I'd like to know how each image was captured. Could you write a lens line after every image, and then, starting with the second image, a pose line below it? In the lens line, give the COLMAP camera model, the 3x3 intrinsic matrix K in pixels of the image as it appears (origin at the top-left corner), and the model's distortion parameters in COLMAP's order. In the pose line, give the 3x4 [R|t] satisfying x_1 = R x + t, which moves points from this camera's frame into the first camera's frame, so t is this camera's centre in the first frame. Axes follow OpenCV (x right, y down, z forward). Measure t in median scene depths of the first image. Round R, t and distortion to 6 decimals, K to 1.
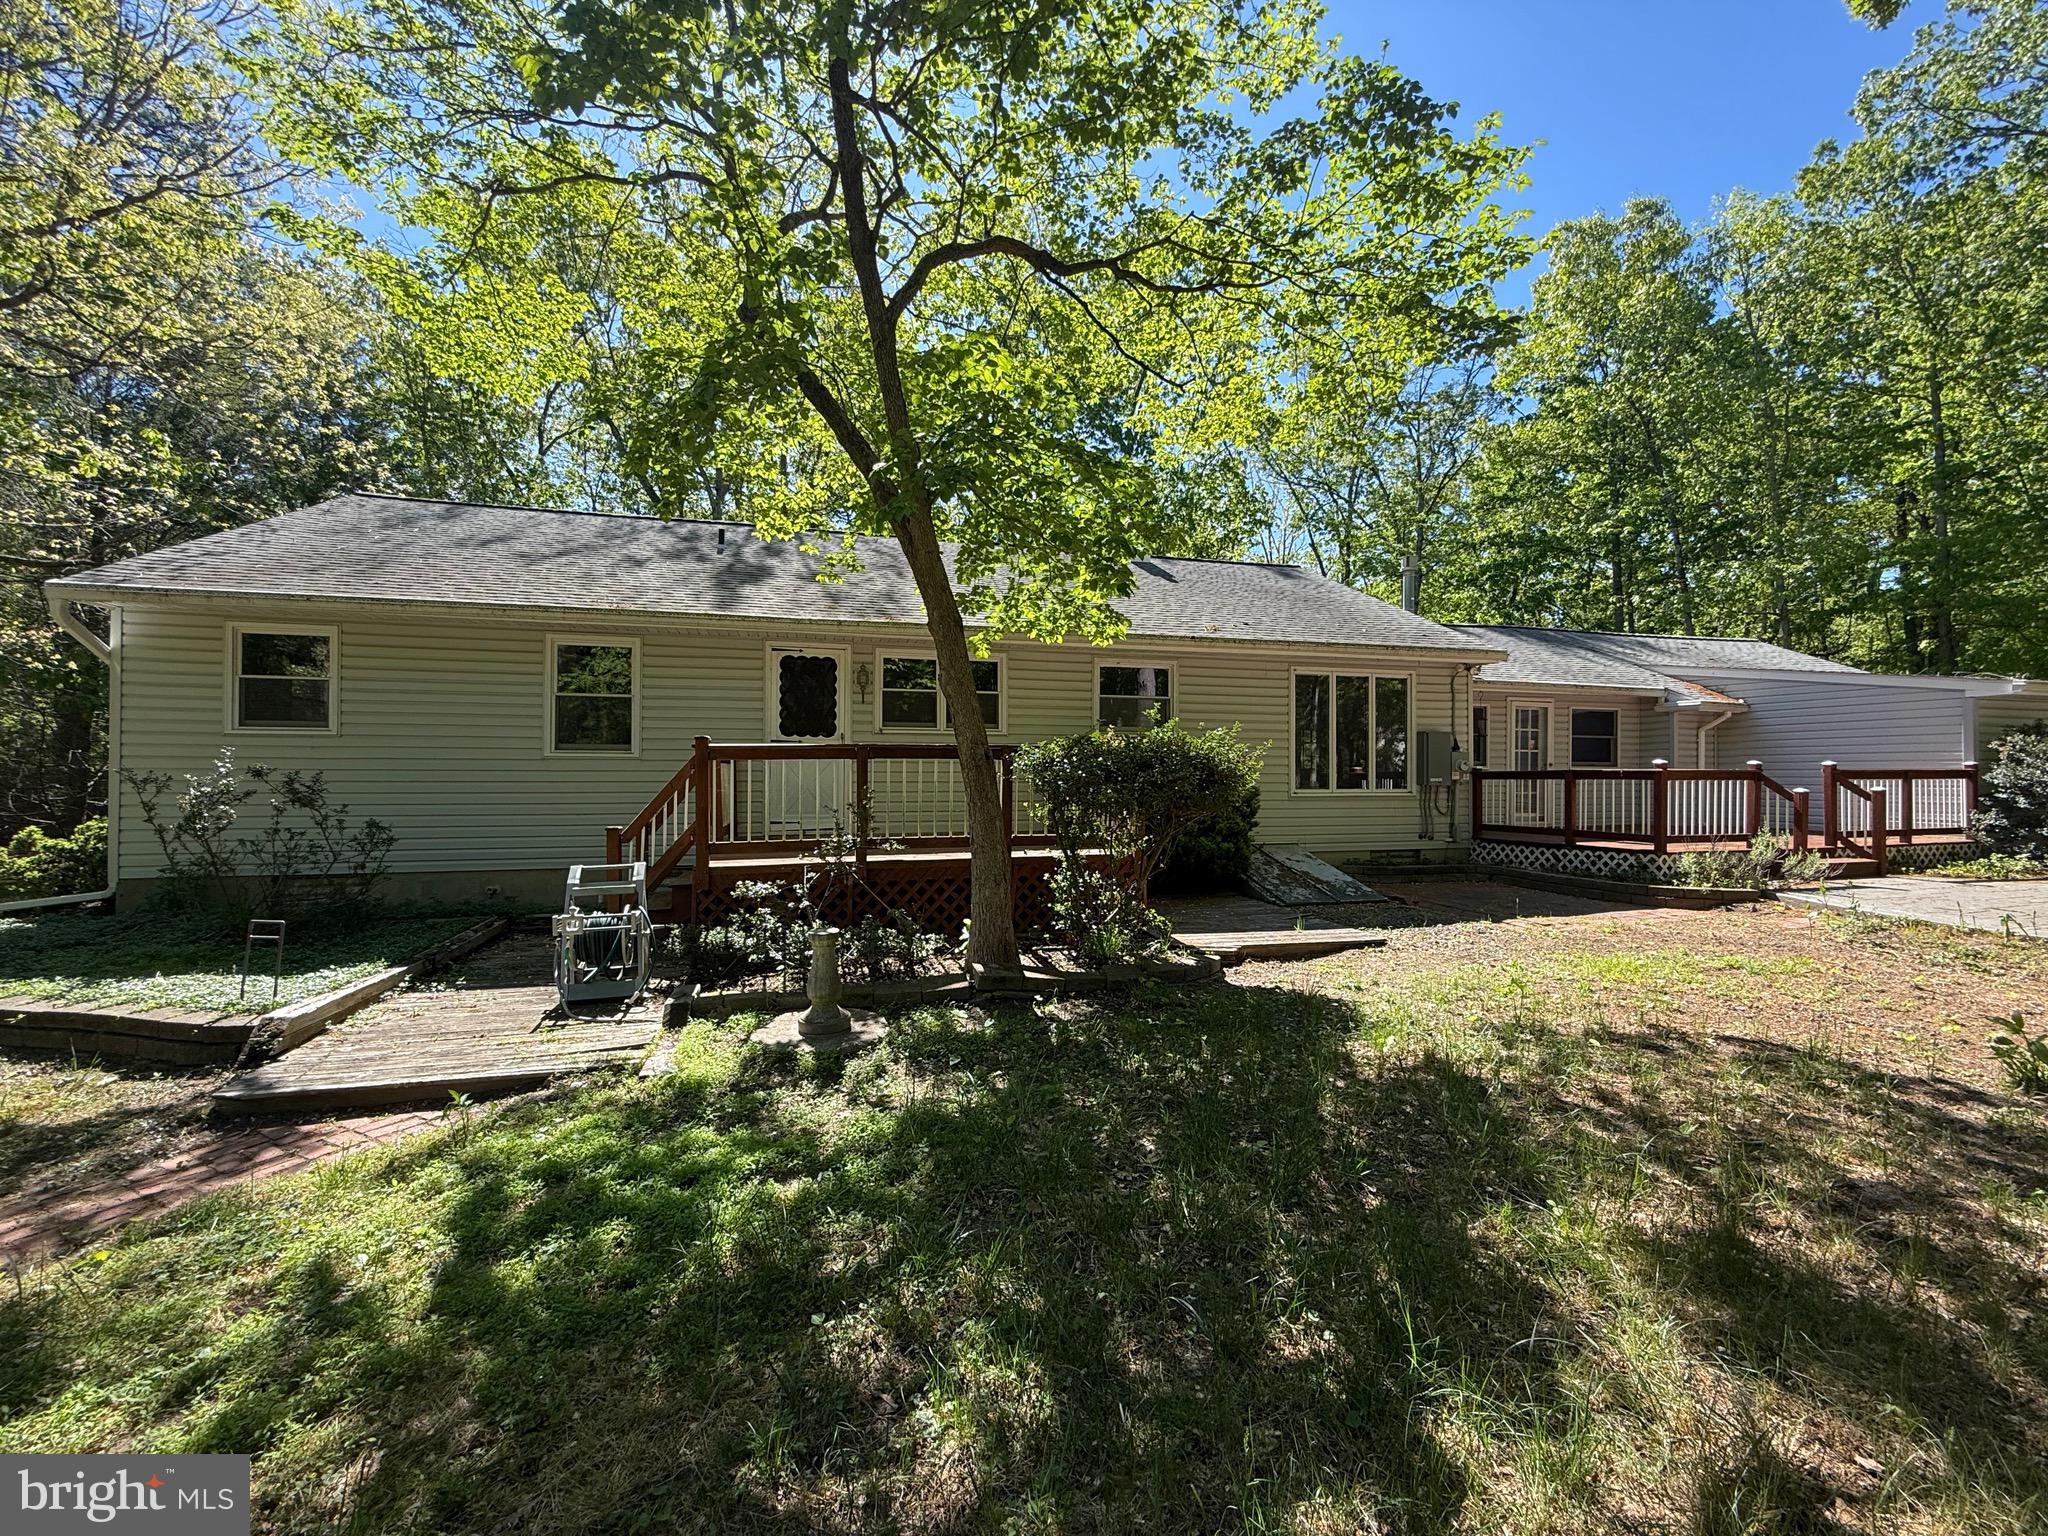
lens RADIAL K [[811.7, 0, 1027.0], [0, 811.7, 772.1], [0, 0, 1]] dist [-0.001221, -0.000108]
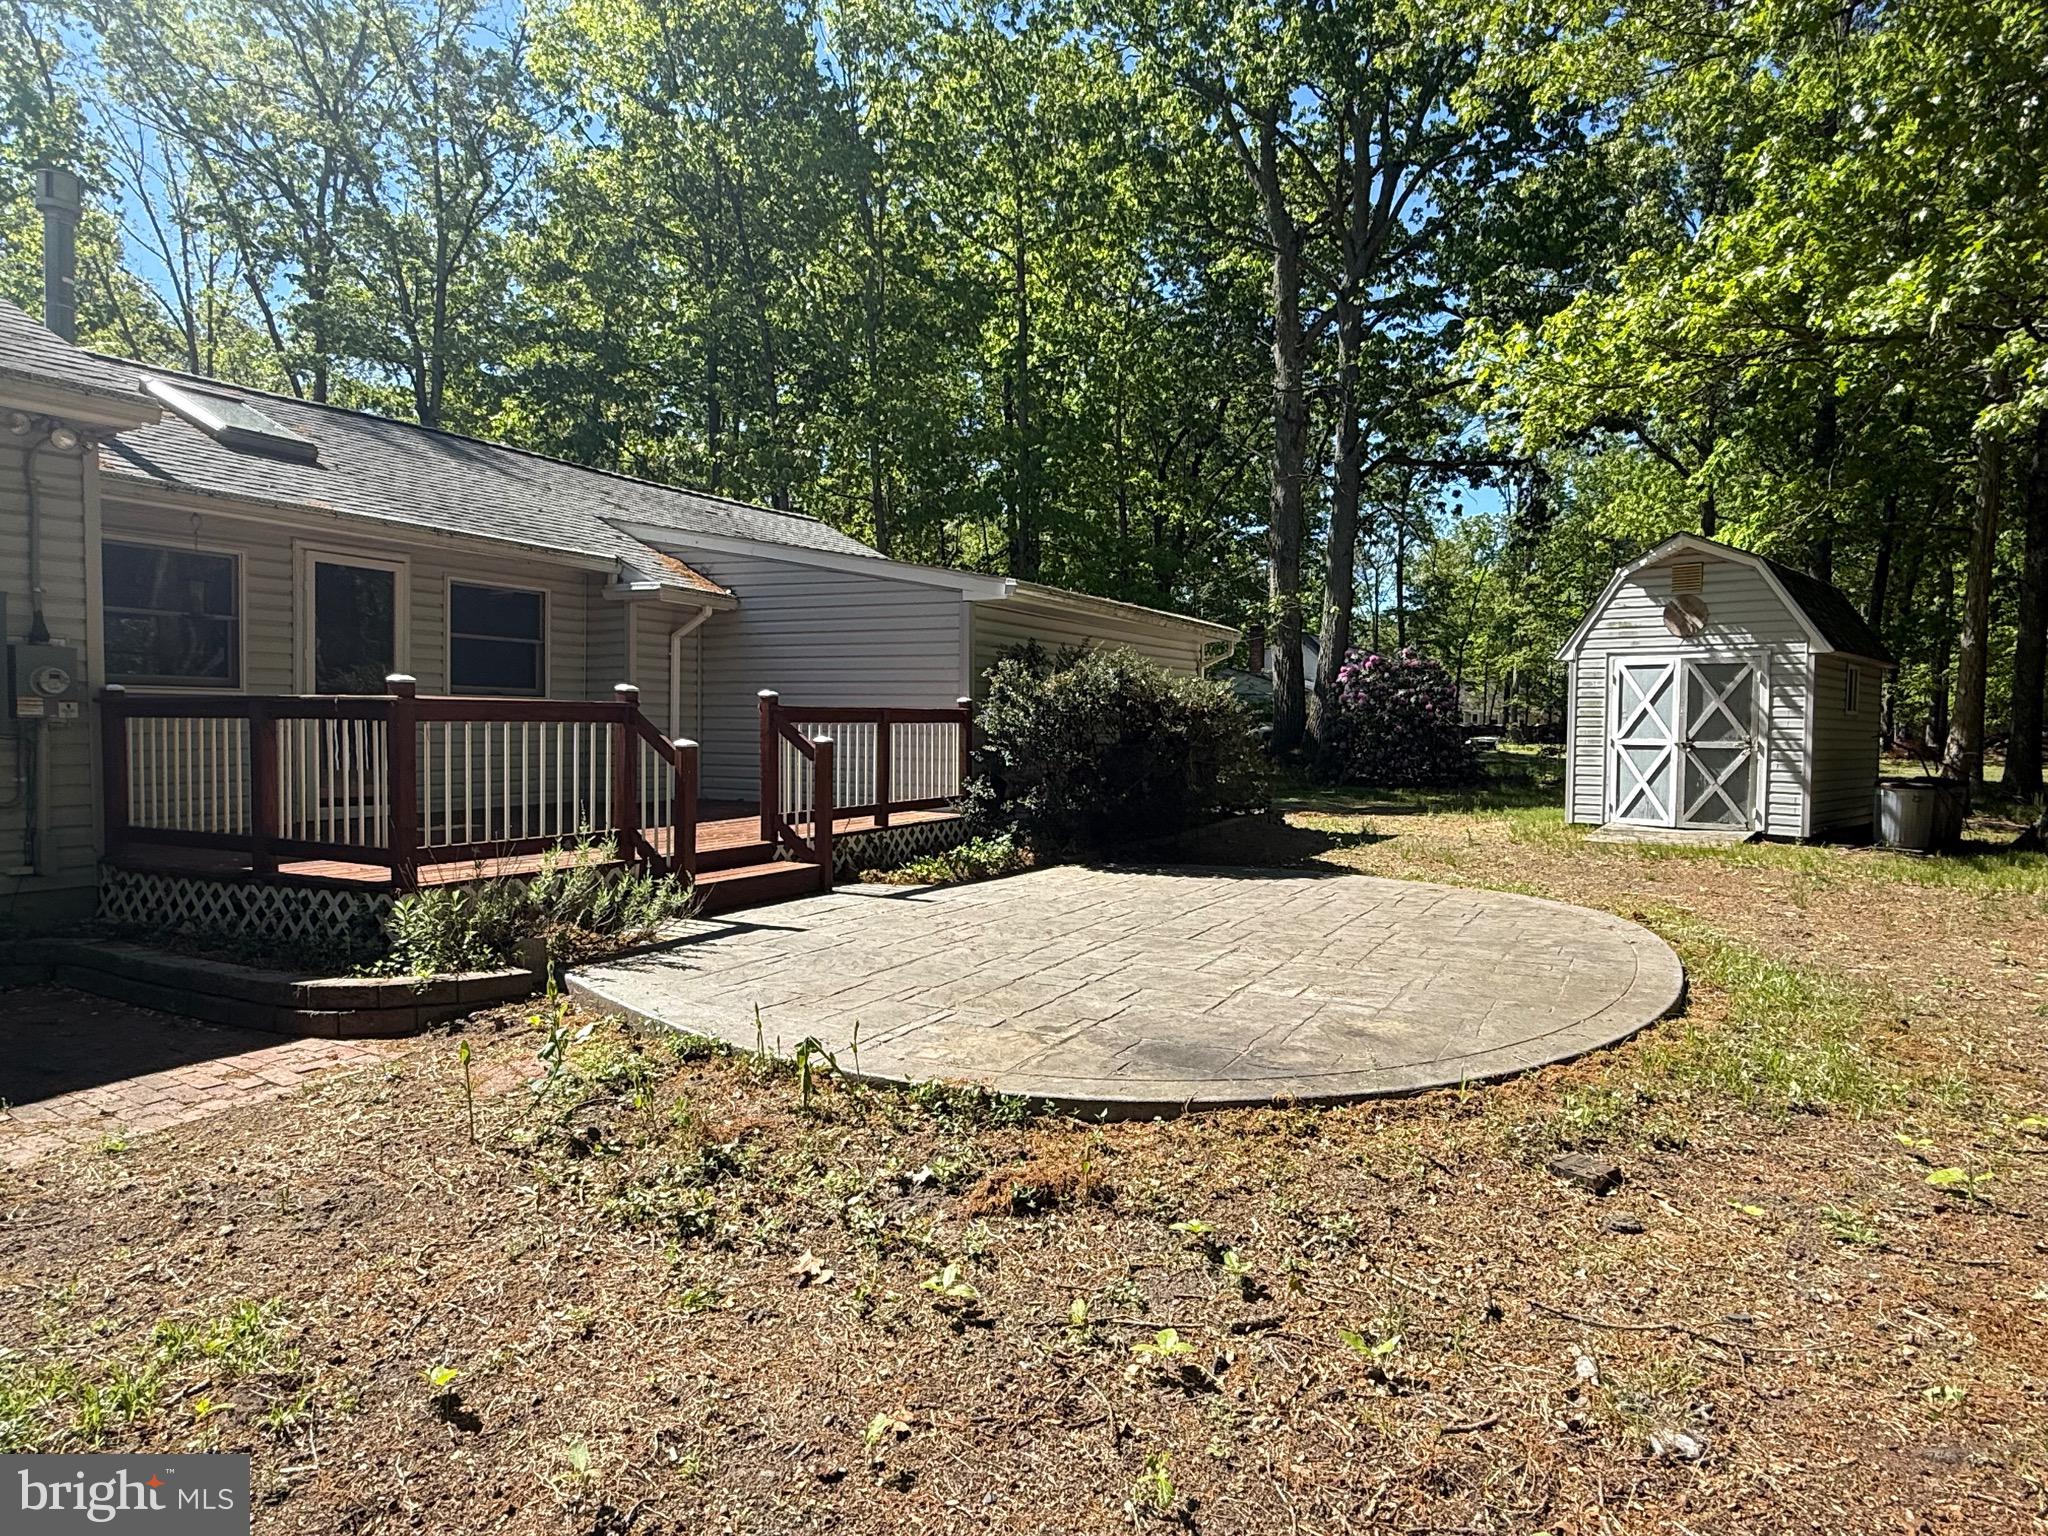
lens RADIAL K [[1265.5, 0, 1024.0], [0, 1265.5, 768.0], [0, 0, 1]] dist [-0.002089, -0.000810]
pose [[0.685465, -0.020329, 0.727822, 0.468406], [-0.013476, 0.999085, 0.040597, 0.002591], [-0.727981, -0.037636, 0.684564, 0.265440]]
